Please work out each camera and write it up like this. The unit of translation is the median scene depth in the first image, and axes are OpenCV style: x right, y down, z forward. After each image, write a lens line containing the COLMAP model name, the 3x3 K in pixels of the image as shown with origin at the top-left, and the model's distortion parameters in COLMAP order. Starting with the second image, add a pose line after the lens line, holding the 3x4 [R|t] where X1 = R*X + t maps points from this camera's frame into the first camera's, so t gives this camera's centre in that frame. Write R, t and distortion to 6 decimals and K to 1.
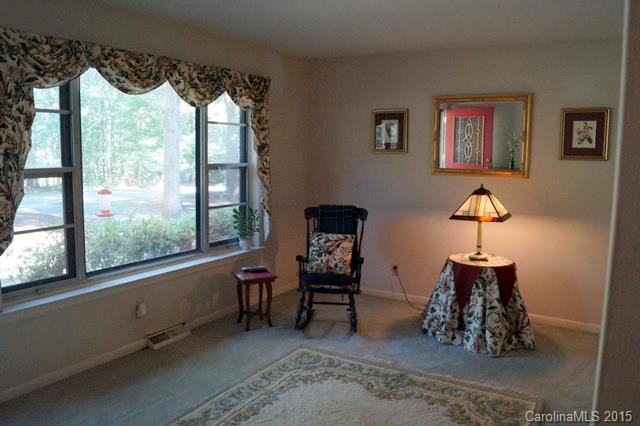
lens RADIAL K [[516.2, 0, 319.3], [0, 516.2, 210.0], [0, 0, 1]] dist [-0.010585, -0.003145]
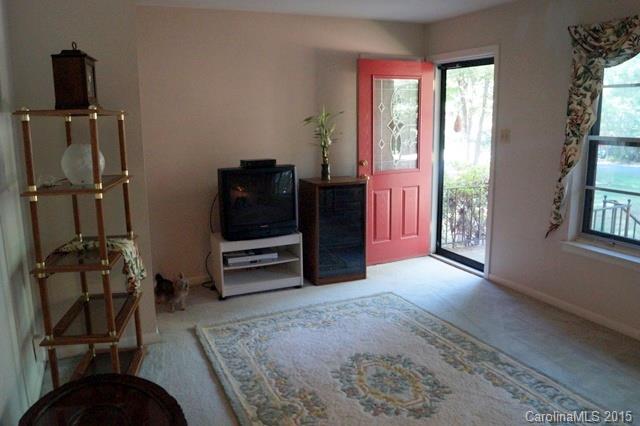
lens RADIAL K [[516.2, 0, 320.1], [0, 516.2, 214.3], [0, 0, 1]] dist [-0.010585, -0.003145]
pose [[-0.573227, 0.141668, -0.807057, 0.838336], [-0.095406, 0.966702, 0.237455, -0.131490], [0.813823, 0.213114, -0.540624, 1.200228]]
